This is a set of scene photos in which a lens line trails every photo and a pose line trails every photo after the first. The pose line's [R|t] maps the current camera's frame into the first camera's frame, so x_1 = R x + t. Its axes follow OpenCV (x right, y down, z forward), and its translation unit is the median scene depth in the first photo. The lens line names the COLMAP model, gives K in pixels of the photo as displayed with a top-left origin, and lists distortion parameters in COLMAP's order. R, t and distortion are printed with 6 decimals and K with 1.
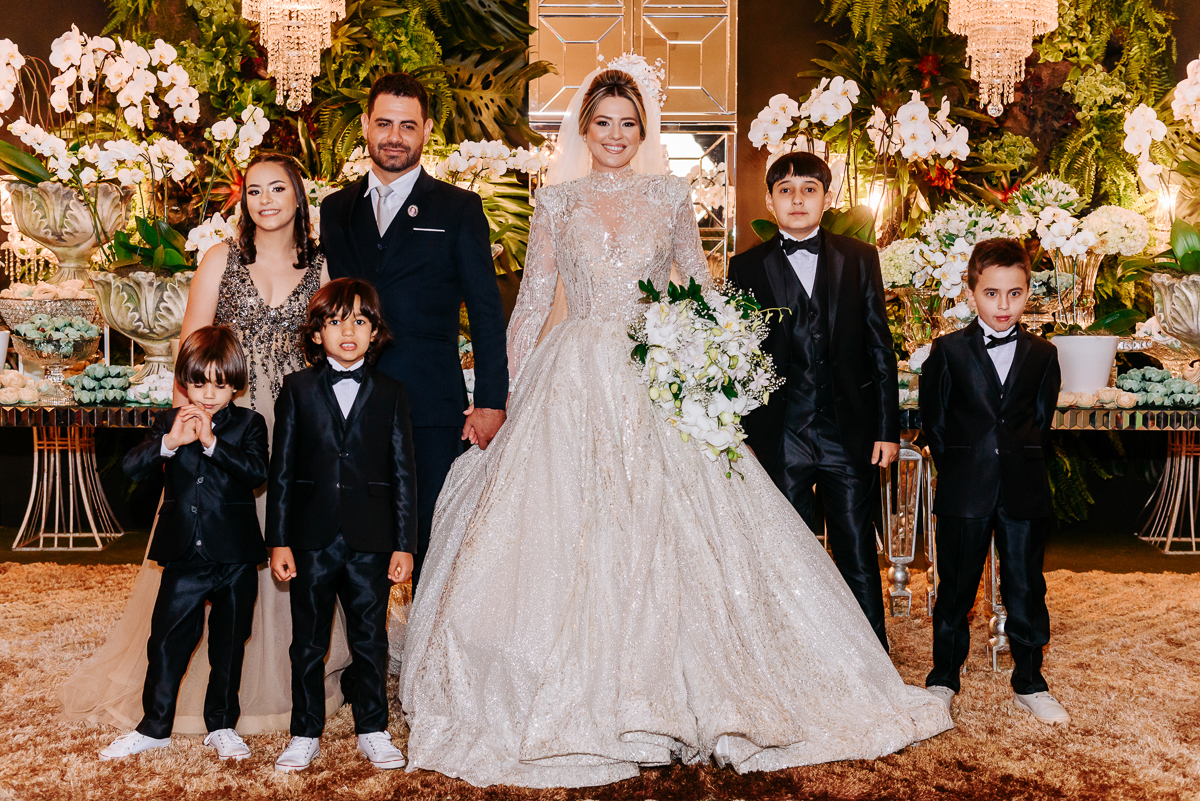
lens RADIAL K [[1605.3, 0, 600.0], [0, 1605.3, 400.5], [0, 0, 1]] dist [-0.005190, -0.041837]
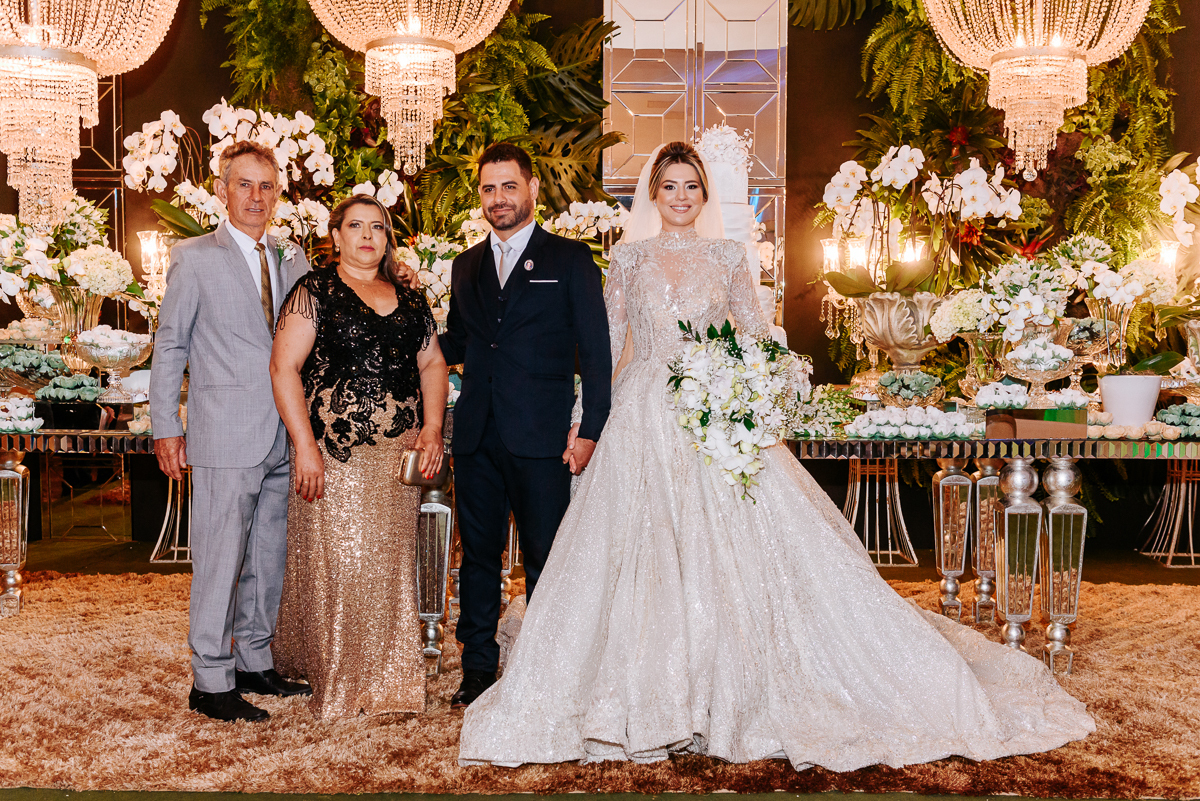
lens RADIAL K [[1404.1, 0, 616.7], [0, 1404.1, 423.4], [0, 0, 1]] dist [0.008527, -0.022235]
pose [[0.999998, 0.001905, -0.000328, -0.041118], [-0.001906, 0.999990, -0.004137, -0.001308], [0.000320, 0.004138, 0.999991, 0.008948]]
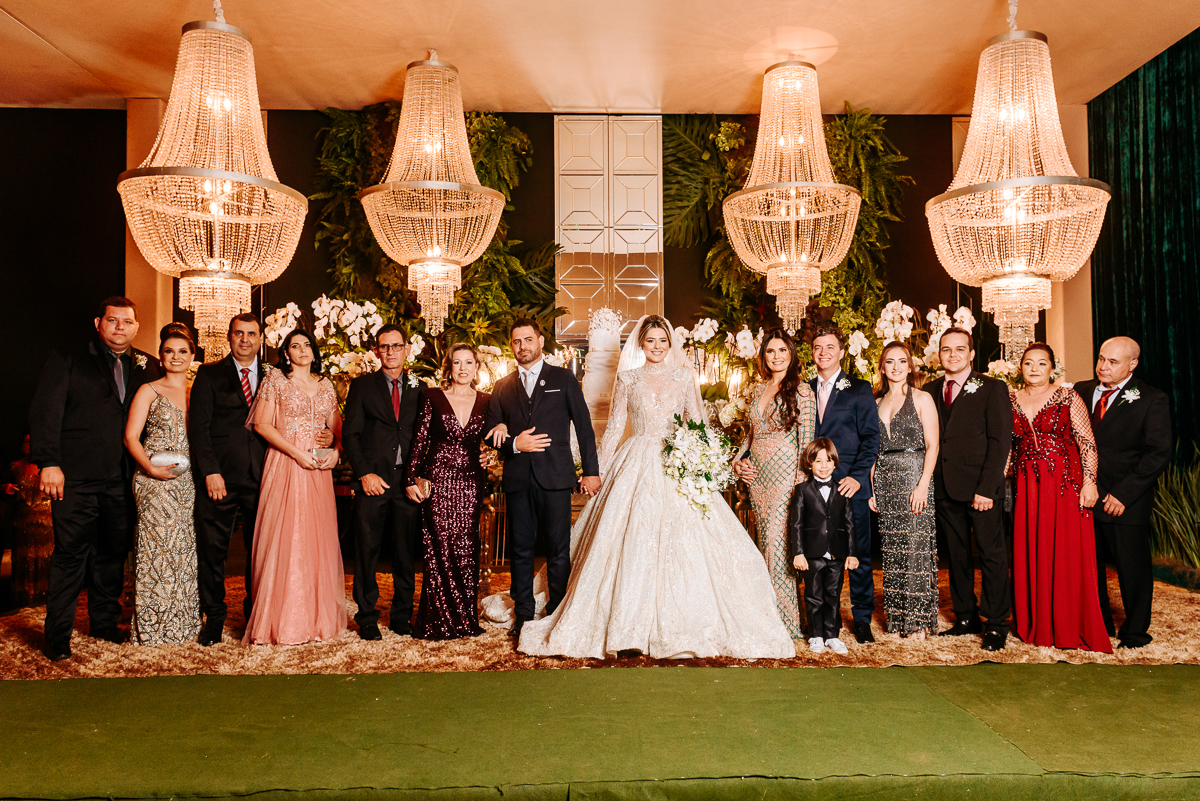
lens RADIAL K [[928.2, 0, 628.3], [0, 928.2, 403.0], [0, 0, 1]] dist [0.014519, 0.000996]
pose [[0.999444, -0.009787, 0.031867, 0.007749], [0.012863, 0.995123, -0.097795, 0.013360], [-0.030755, 0.098150, 0.994696, -0.114998]]
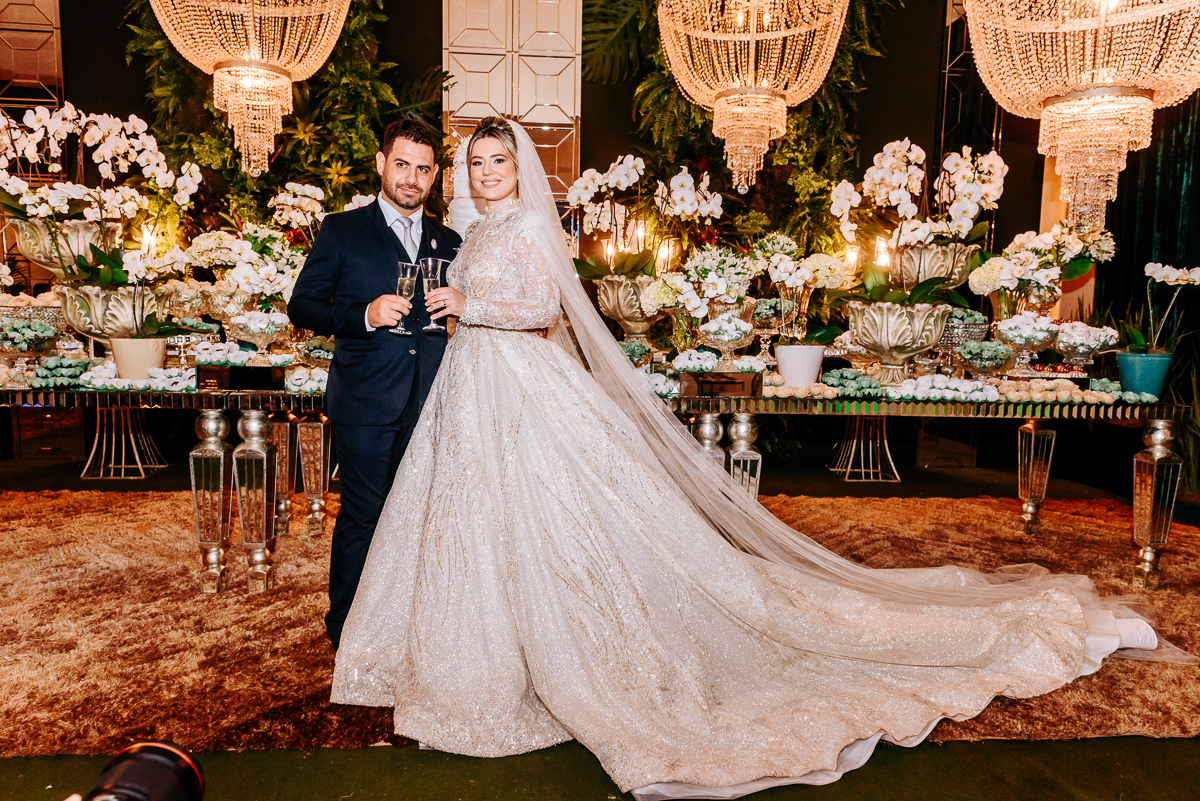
lens RADIAL K [[888.5, 0, 600.0], [0, 888.5, 400.5], [0, 0, 1]] dist [0.004501, -0.006207]
pose [[0.996946, 0.008690, 0.077605, 0.049724], [-0.011281, 0.999391, 0.033011, -0.011364], [-0.077271, -0.033785, 0.996438, 0.174700]]
